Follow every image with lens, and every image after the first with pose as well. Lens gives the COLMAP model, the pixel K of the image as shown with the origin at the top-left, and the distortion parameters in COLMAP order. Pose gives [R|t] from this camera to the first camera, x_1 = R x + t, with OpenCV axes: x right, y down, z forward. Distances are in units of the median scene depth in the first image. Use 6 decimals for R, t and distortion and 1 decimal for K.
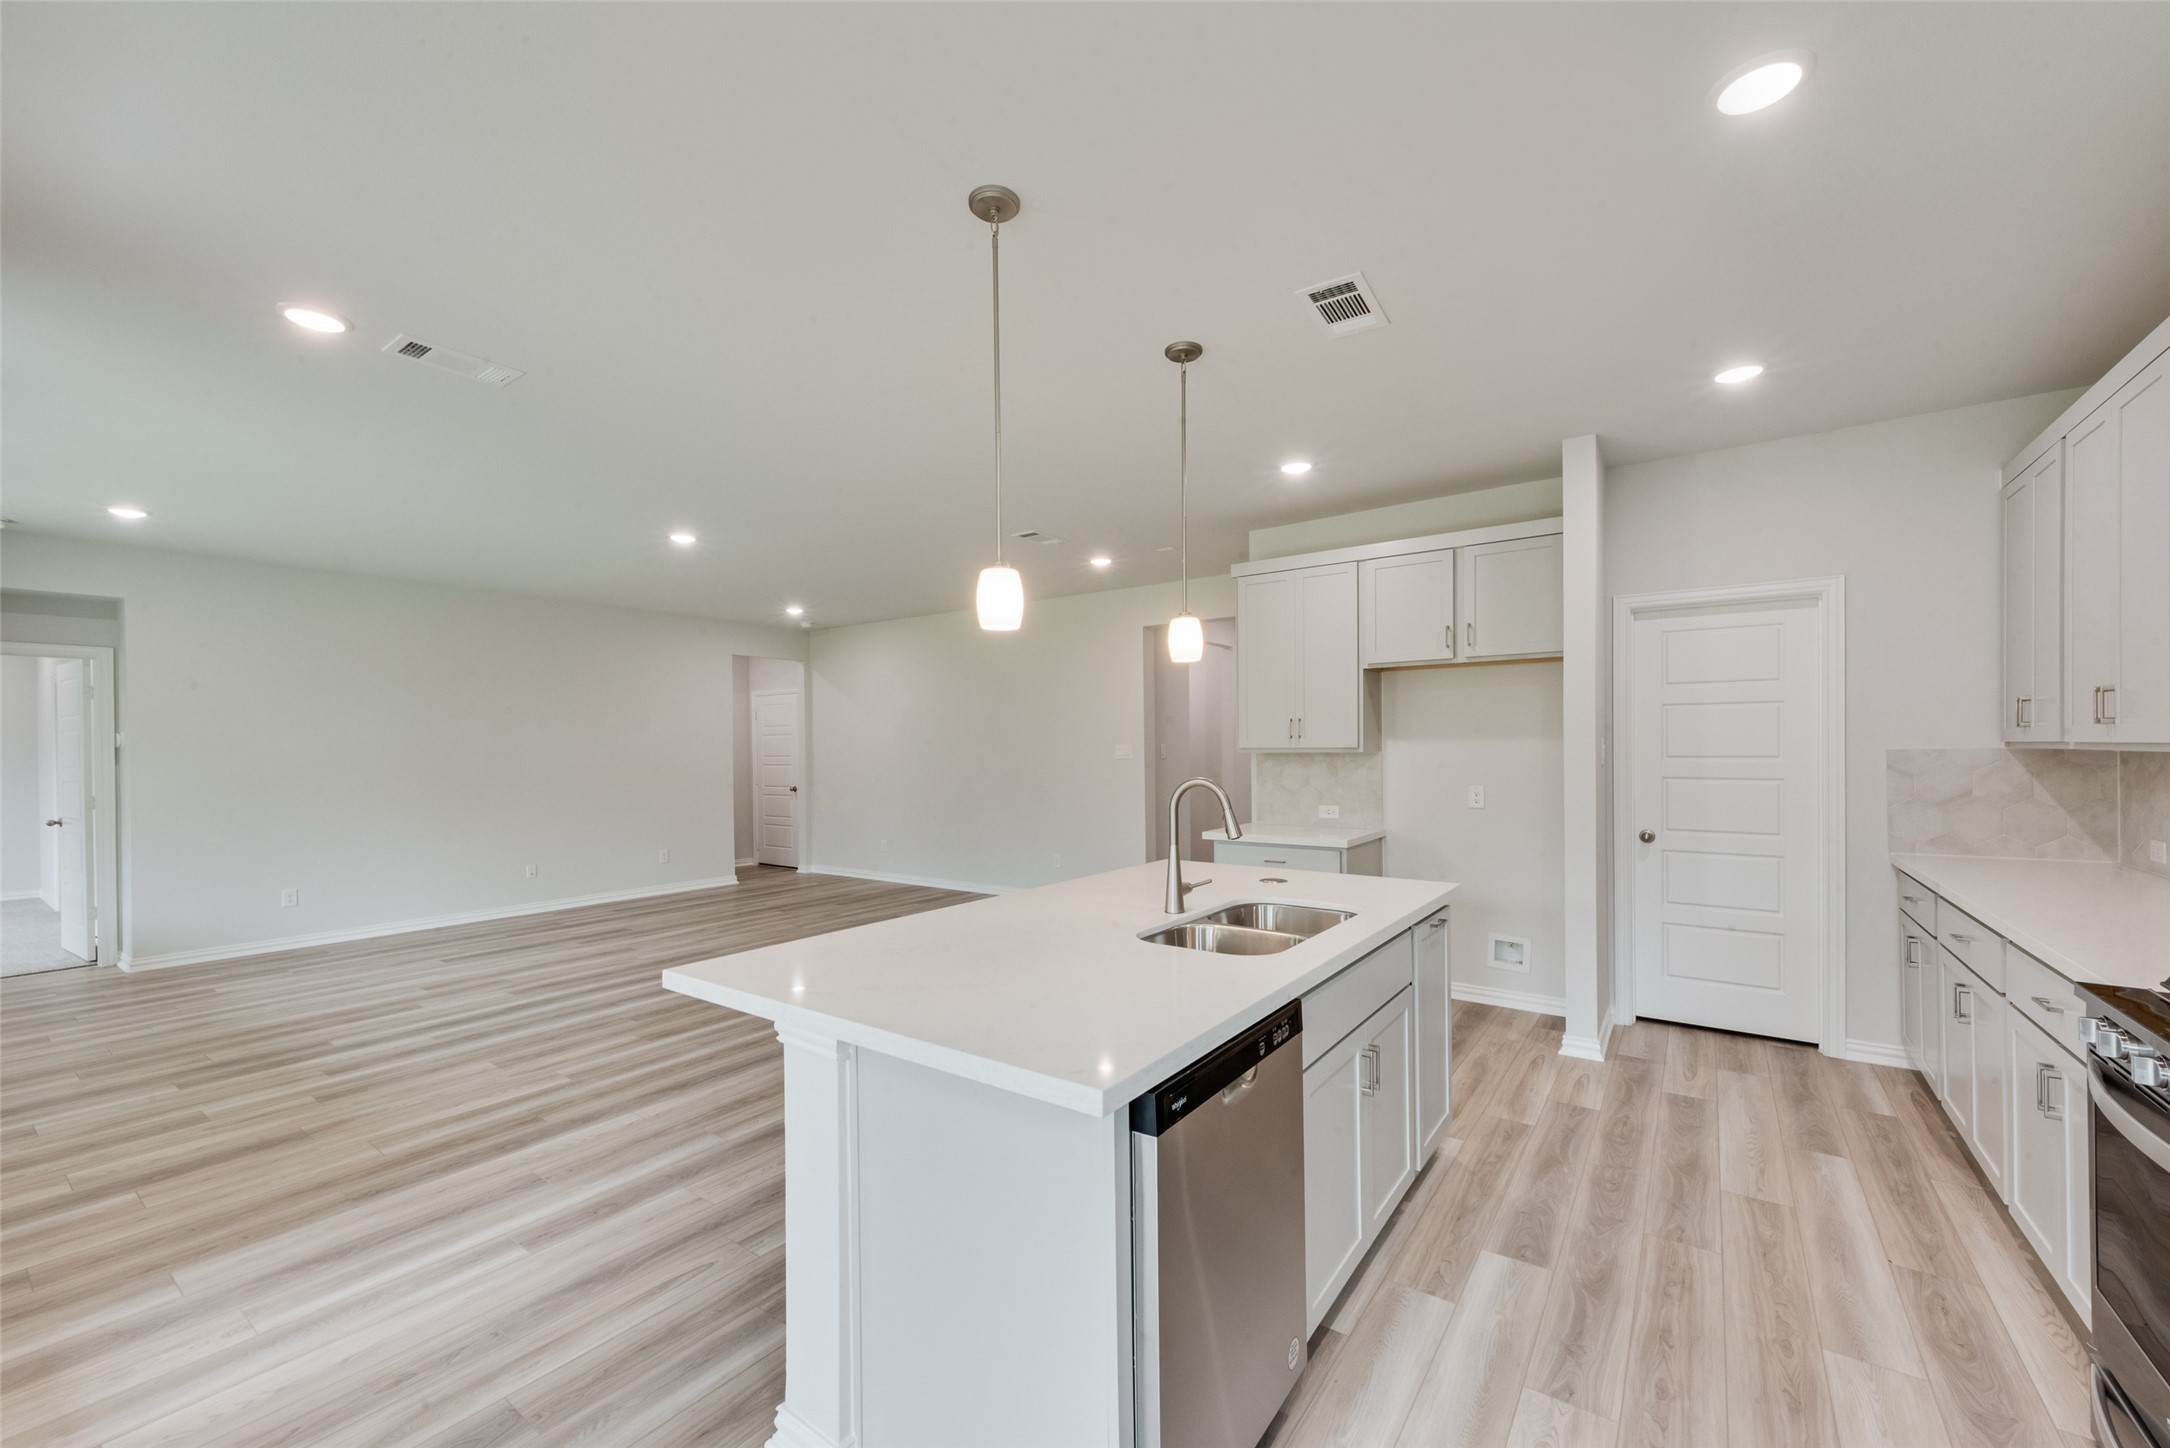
lens RADIAL K [[861.4, 0, 1091.6], [0, 861.4, 757.5], [0, 0, 1]] dist [0.018646, -0.005519]
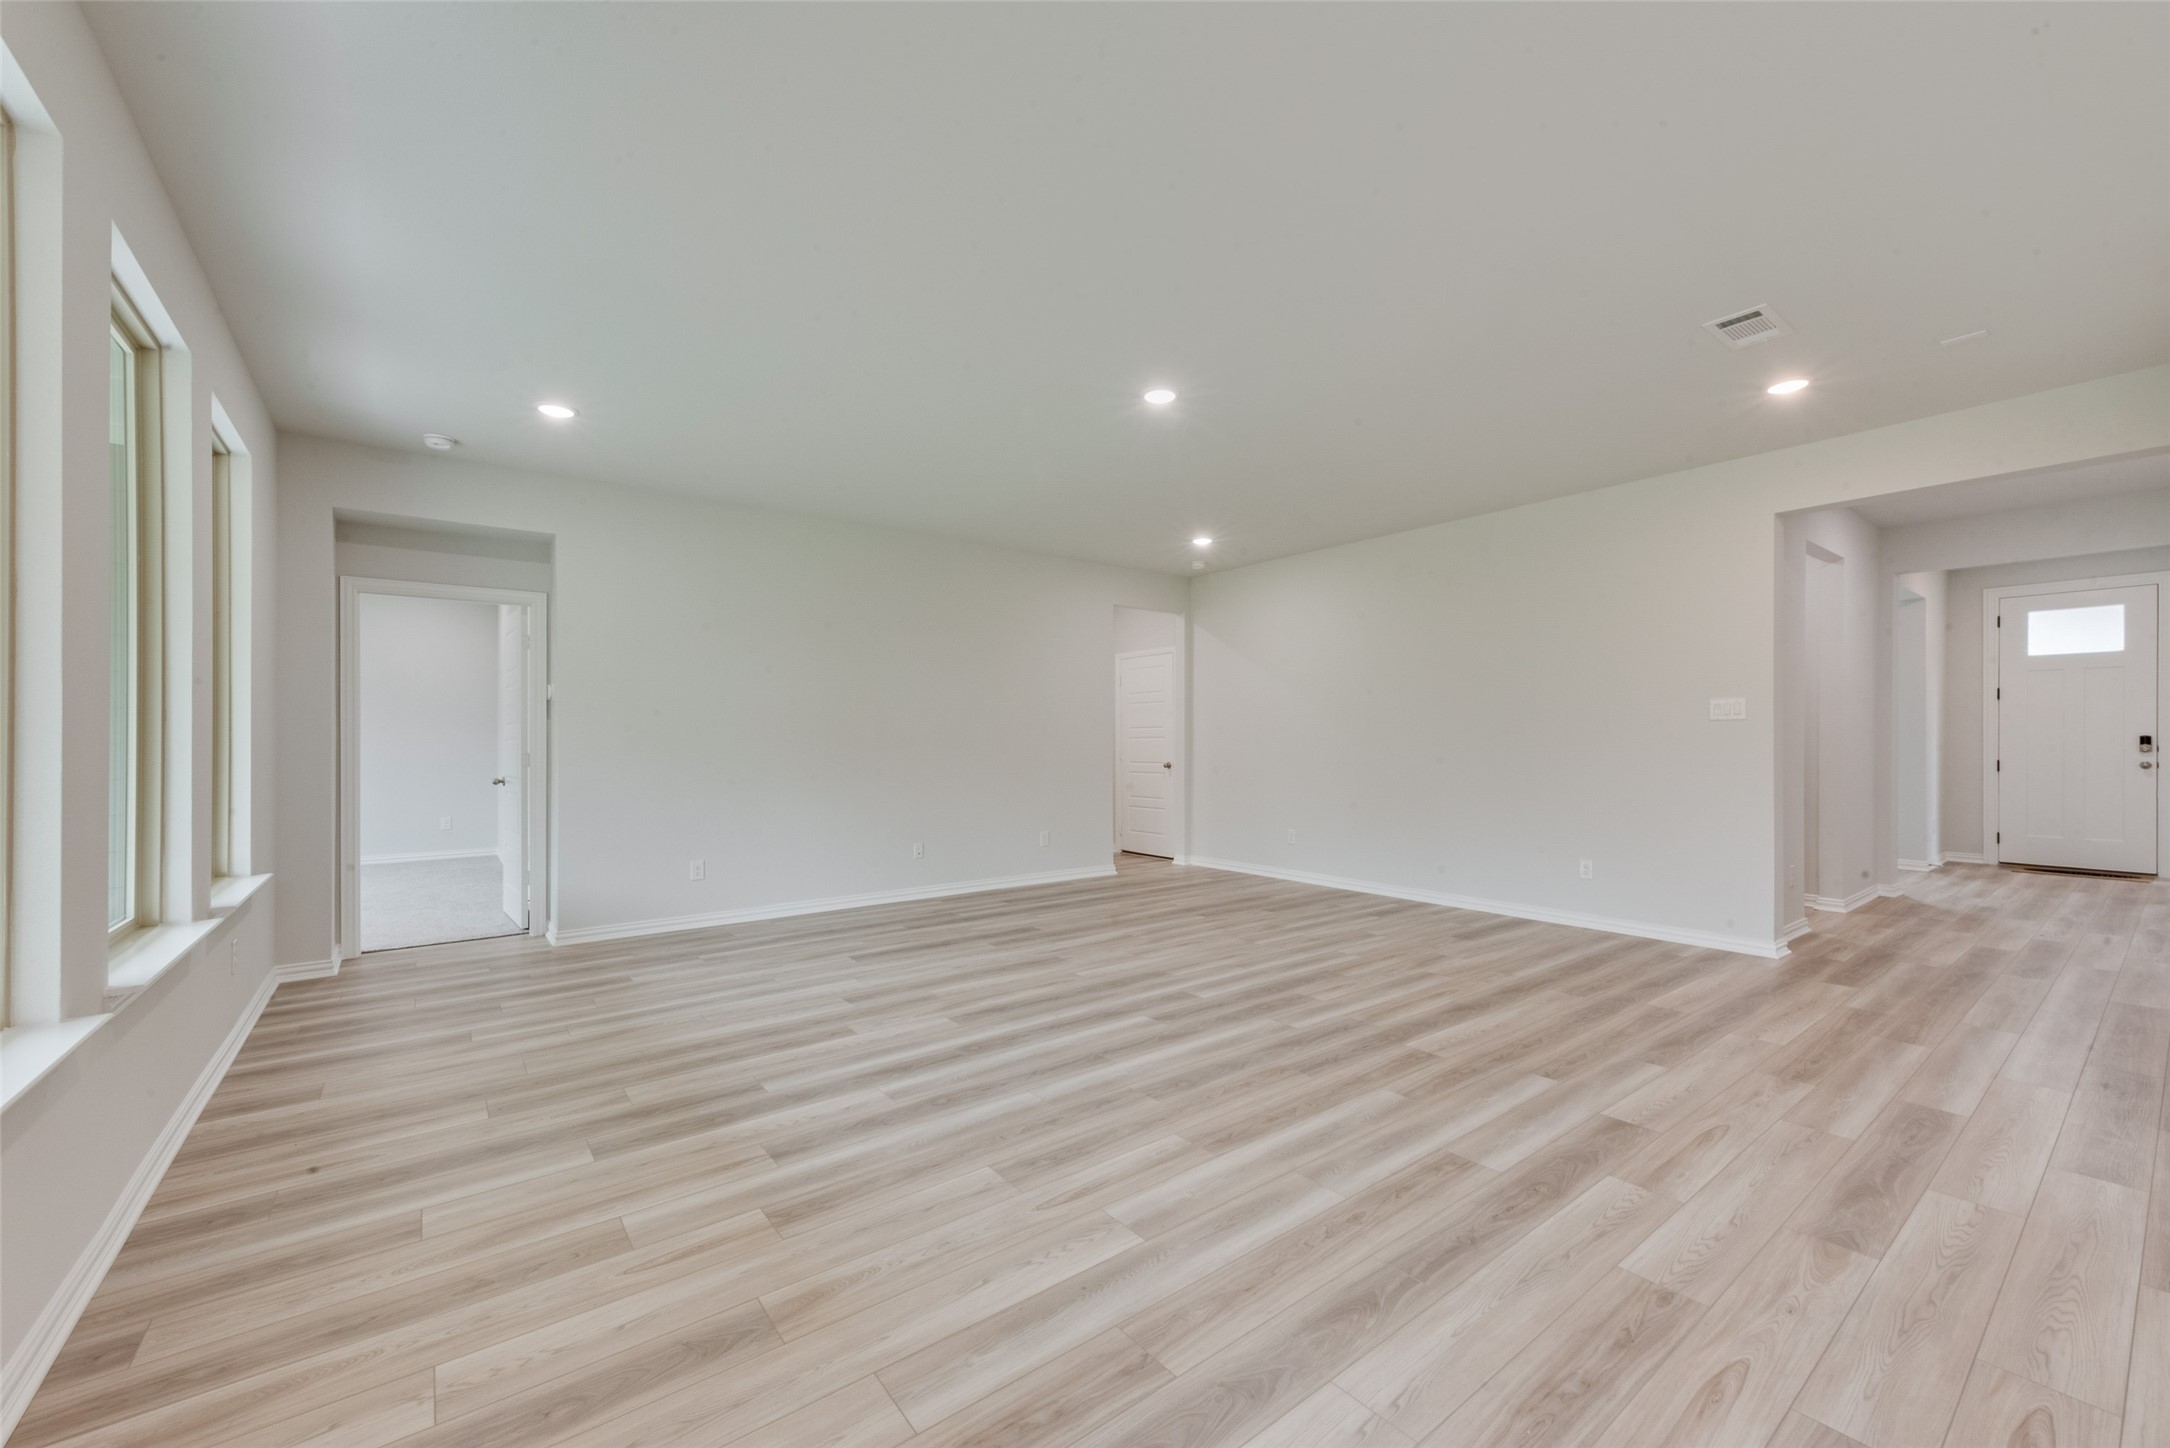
lens RADIAL K [[861.4, 0, 1100.2], [0, 861.4, 743.2], [0, 0, 1]] dist [0.006690, -0.000385]
pose [[0.959875, 0.007057, -0.280340, -0.385685], [-0.008864, 0.999947, -0.005181, 0.044110], [0.280288, 0.007459, 0.959887, 0.371120]]
